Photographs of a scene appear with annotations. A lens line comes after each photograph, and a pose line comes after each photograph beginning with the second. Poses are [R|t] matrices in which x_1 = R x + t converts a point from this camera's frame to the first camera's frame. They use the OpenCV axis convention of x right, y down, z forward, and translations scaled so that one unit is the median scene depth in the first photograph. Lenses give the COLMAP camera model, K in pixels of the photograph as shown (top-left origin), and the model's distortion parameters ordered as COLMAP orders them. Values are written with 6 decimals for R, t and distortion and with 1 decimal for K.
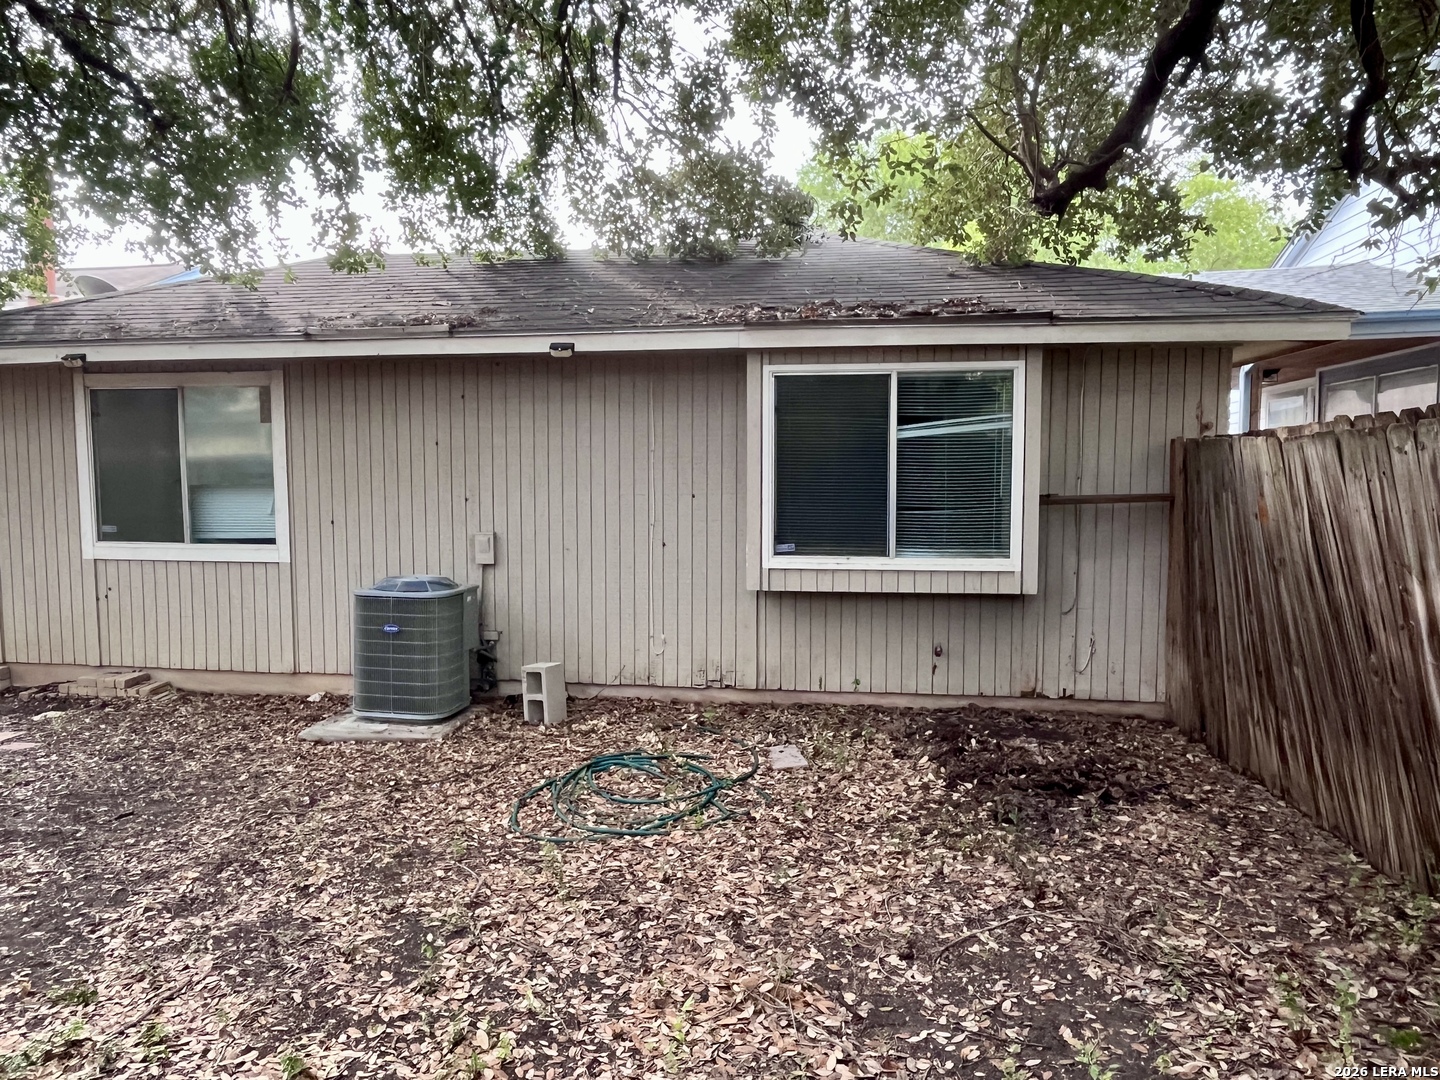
lens RADIAL K [[979.8, 0, 716.2], [0, 979.8, 543.5], [0, 0, 1]] dist [-0.004887, -0.001387]
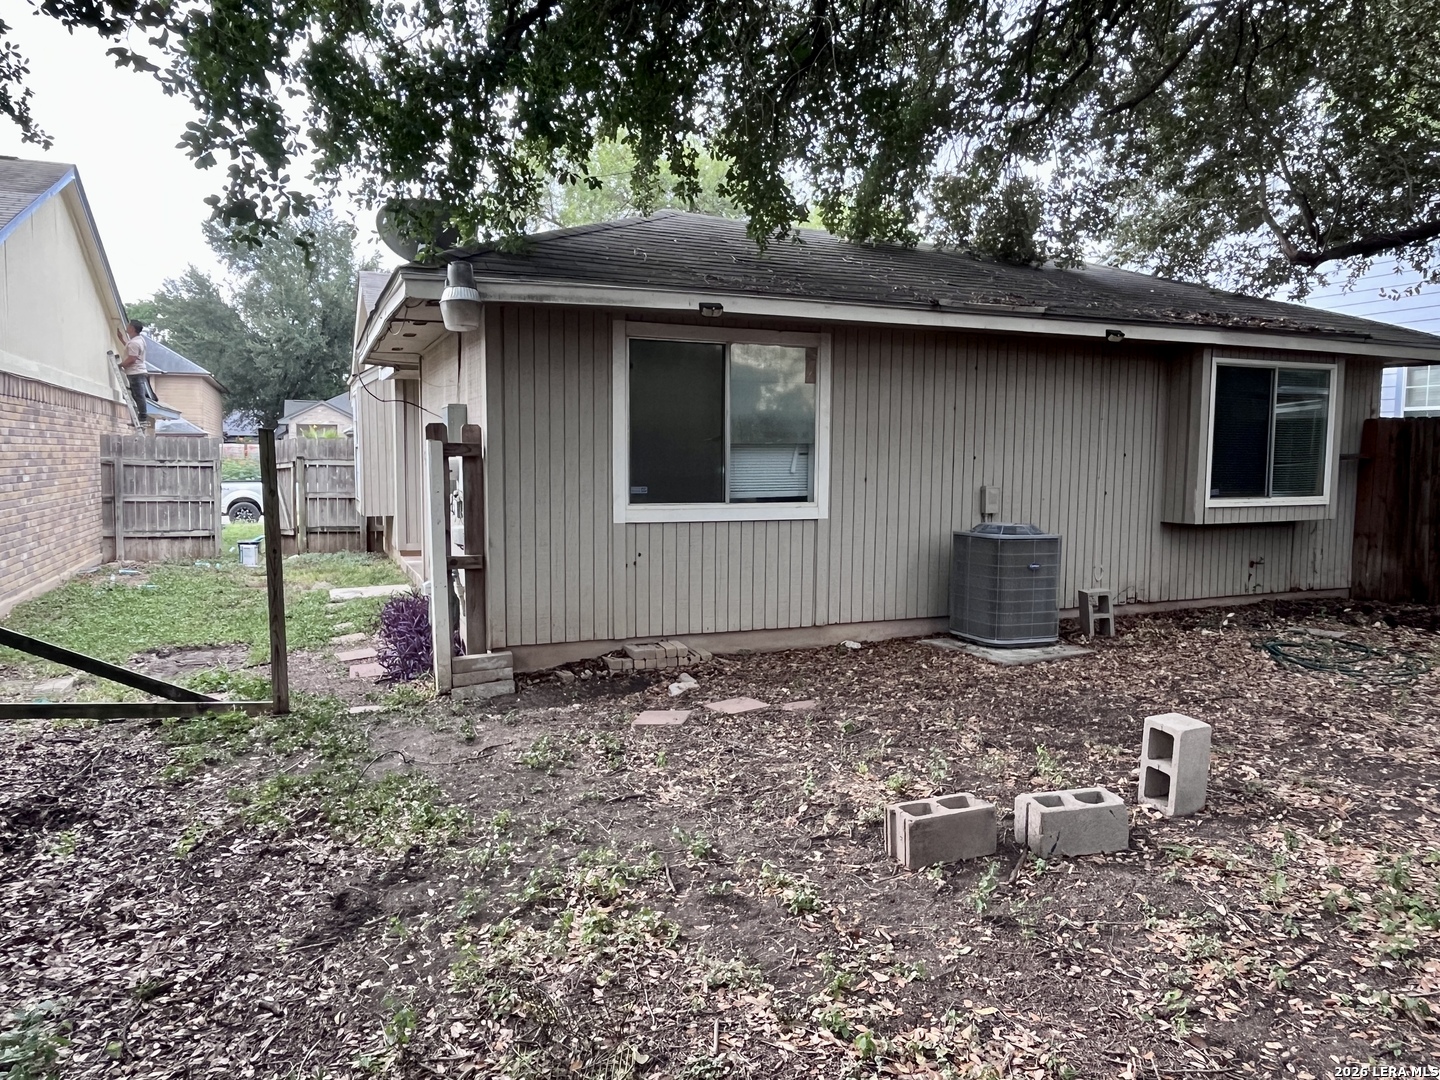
lens RADIAL K [[979.8, 0, 719.5], [0, 979.8, 541.5], [0, 0, 1]] dist [-0.004887, -0.001387]
pose [[0.854425, -0.043420, 0.517758, -1.150494], [0.032265, 0.999013, 0.030534, 0.008643], [-0.518573, -0.009384, 0.854982, 0.180696]]
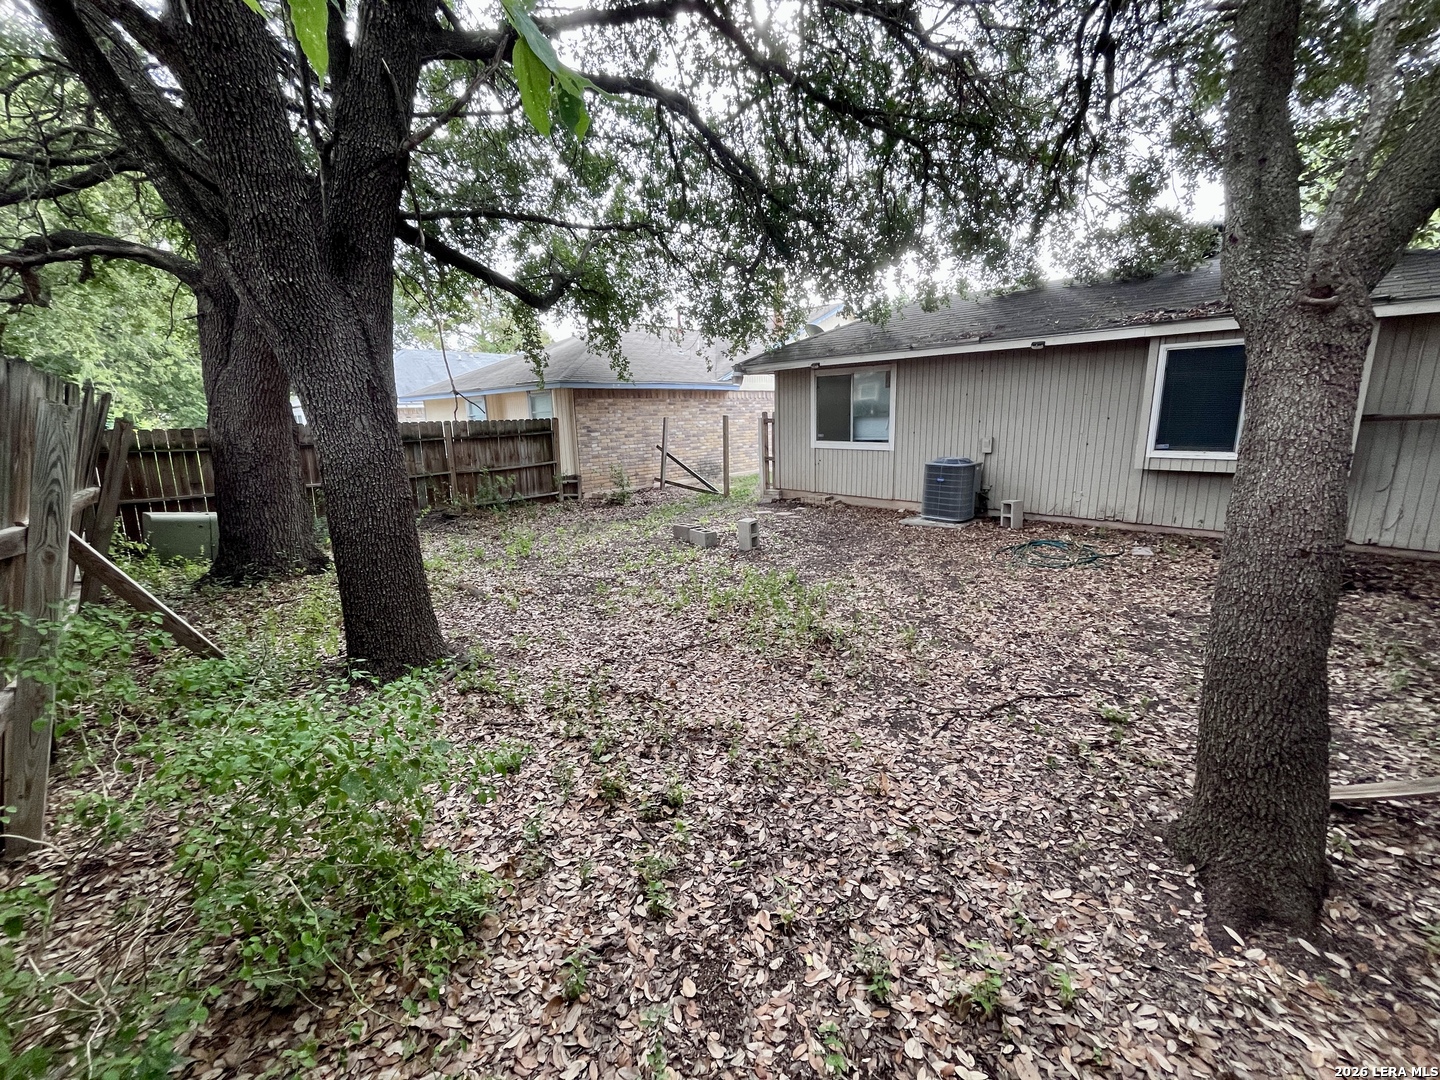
lens RADIAL K [[585.1, 0, 718.3], [0, 585.1, 541.3], [0, 0, 1]] dist [-0.004302, 0.000589]
pose [[0.801673, 0.108727, -0.587792, 0.061747], [-0.015793, 0.986828, 0.160998, 0.016364], [0.597555, -0.119785, 0.792830, -0.368648]]
